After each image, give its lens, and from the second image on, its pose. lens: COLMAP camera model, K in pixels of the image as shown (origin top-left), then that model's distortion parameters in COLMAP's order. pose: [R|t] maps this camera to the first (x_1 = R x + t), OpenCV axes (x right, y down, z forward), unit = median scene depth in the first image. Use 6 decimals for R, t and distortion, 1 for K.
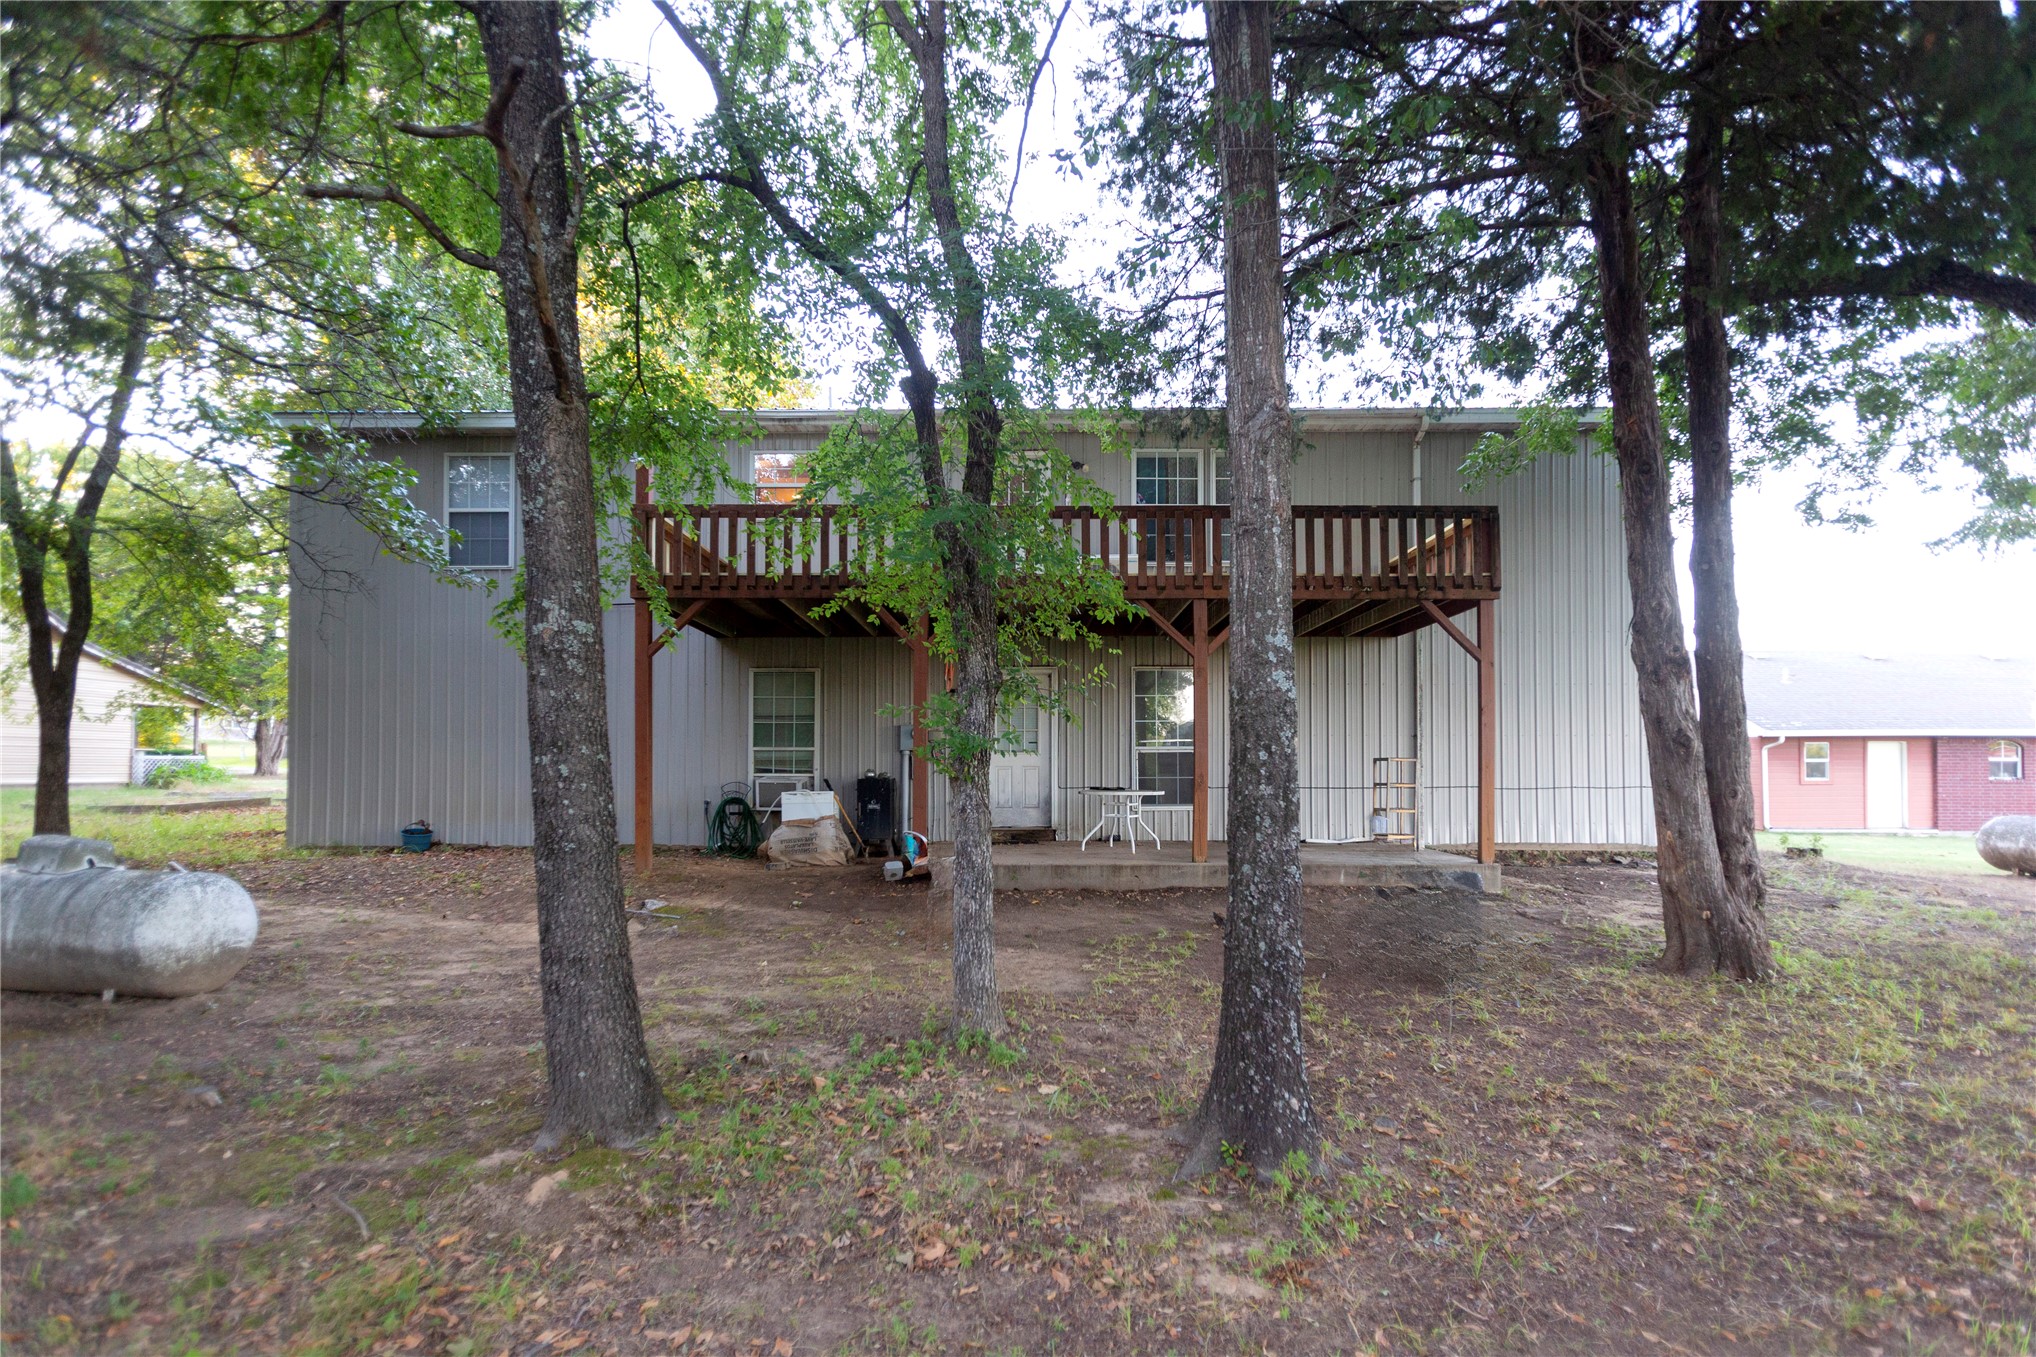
lens RADIAL K [[902.8, 0, 1024.3], [0, 902.8, 692.6], [0, 0, 1]] dist [-0.003423, 0.006464]
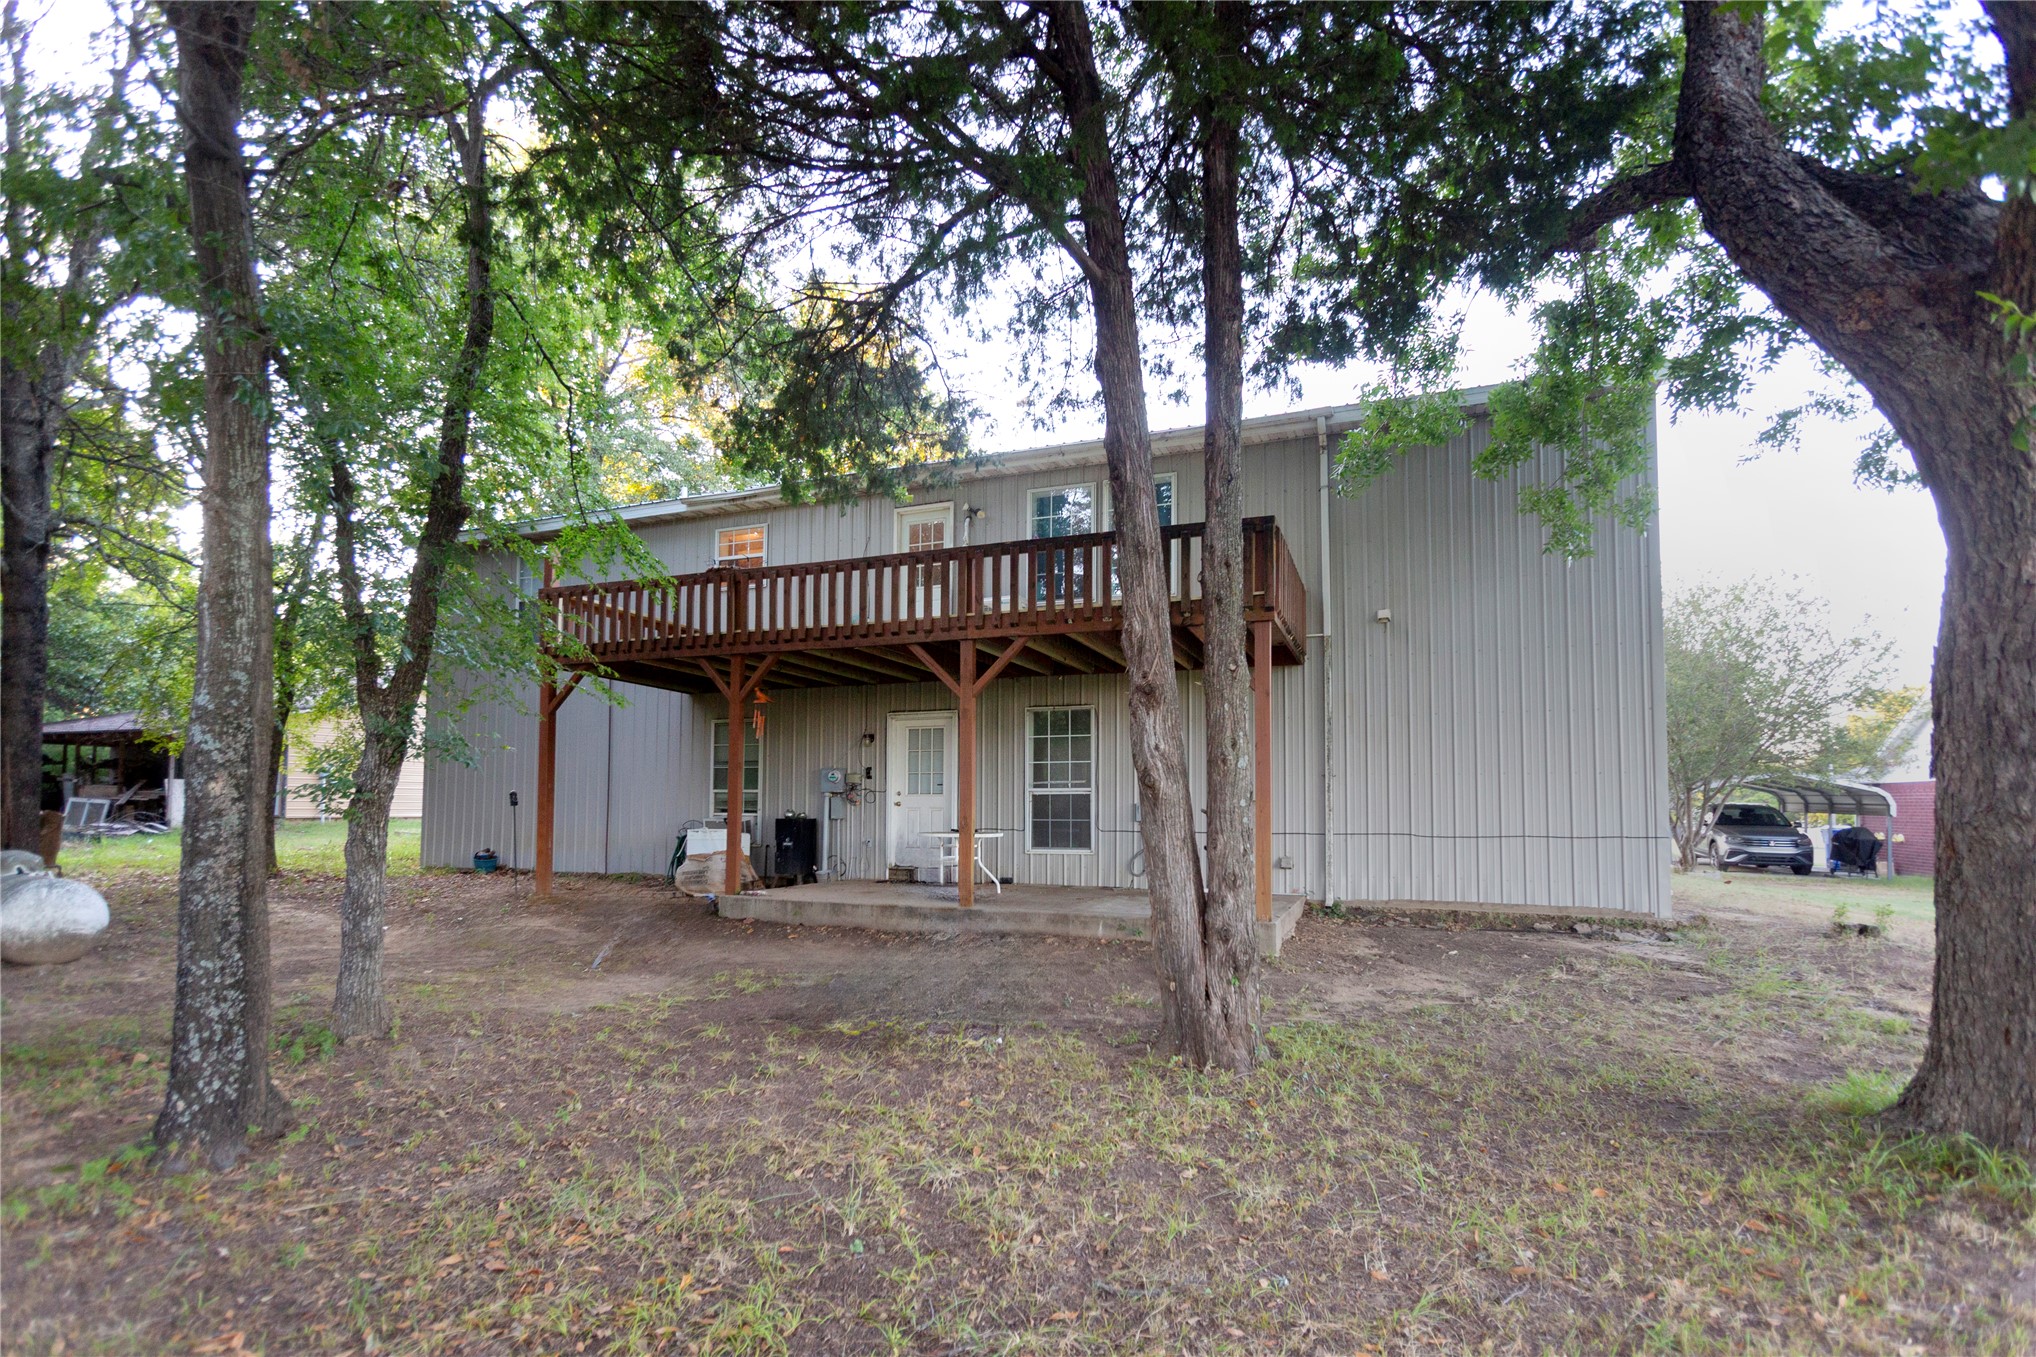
lens RADIAL K [[902.8, 0, 1029.4], [0, 902.8, 695.7], [0, 0, 1]] dist [-0.003423, 0.006464]
pose [[0.942197, -0.035758, -0.333147, 0.465035], [0.022387, 0.998786, -0.043889, 0.002348], [0.334312, 0.033894, 0.941853, 0.068436]]
